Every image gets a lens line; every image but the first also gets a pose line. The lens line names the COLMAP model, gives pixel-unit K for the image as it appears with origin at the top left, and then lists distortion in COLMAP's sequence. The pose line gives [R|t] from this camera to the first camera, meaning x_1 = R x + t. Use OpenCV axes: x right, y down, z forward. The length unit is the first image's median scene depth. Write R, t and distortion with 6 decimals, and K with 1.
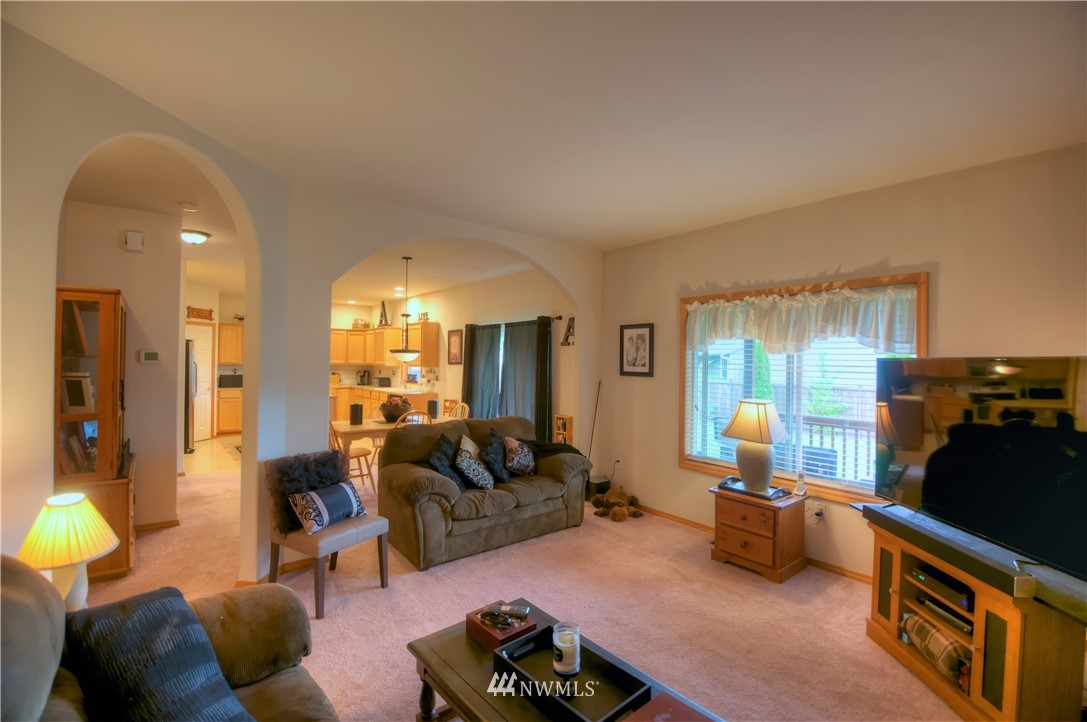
lens RADIAL K [[471.0, 0, 552.6], [0, 471.0, 358.4], [0, 0, 1]] dist [-0.017709, -0.000298]
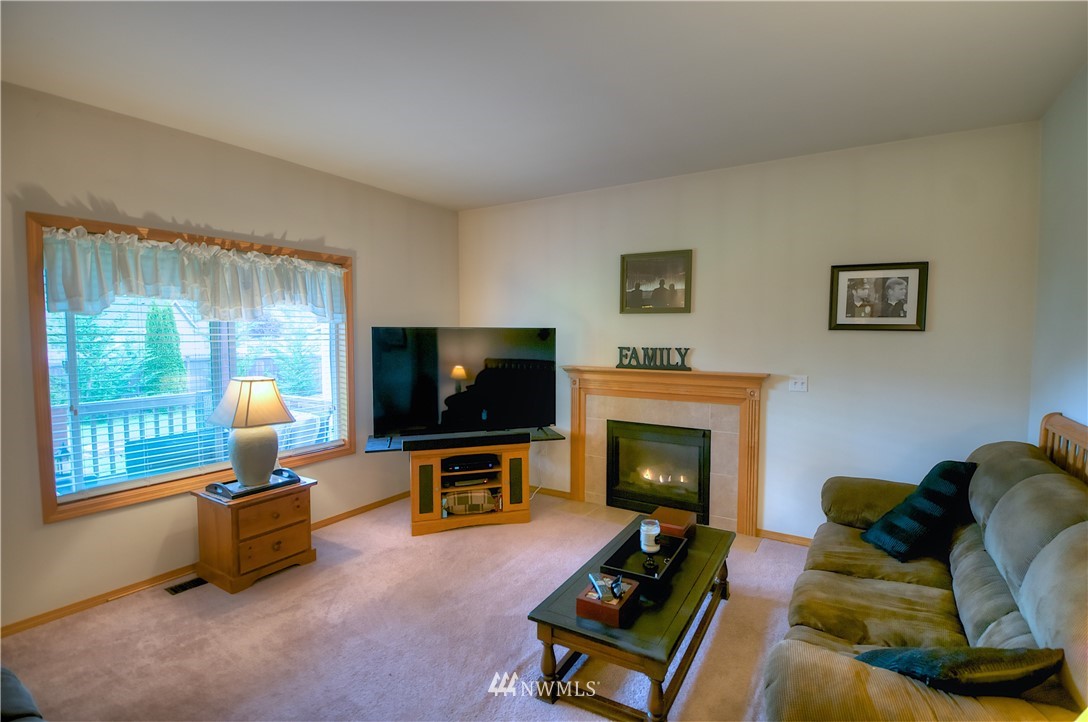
lens RADIAL K [[507.6, 0, 545.7], [0, 507.6, 366.2], [0, 0, 1]] dist [-0.040808, -0.001761]
pose [[-0.316590, -0.070352, 0.945950, -0.579237], [-0.007661, 0.997403, 0.071614, 0.004584], [-0.948532, 0.015426, -0.316307, 0.819701]]
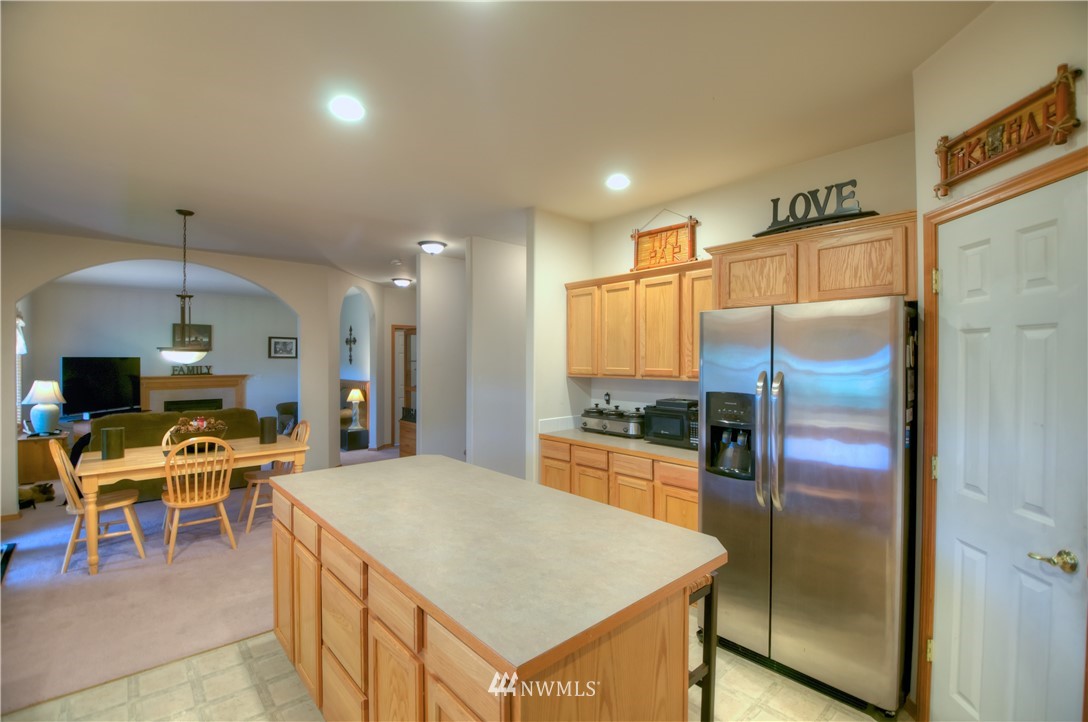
lens RADIAL K [[471.4, 0, 540.3], [0, 471.4, 361.7], [0, 0, 1]] dist [-0.017709, -0.000298]
pose [[-0.999649, -0.007406, -0.025450, -1.399872], [-0.007535, 0.999959, 0.004960, -0.005839], [0.025412, 0.005150, -0.999664, 2.926657]]
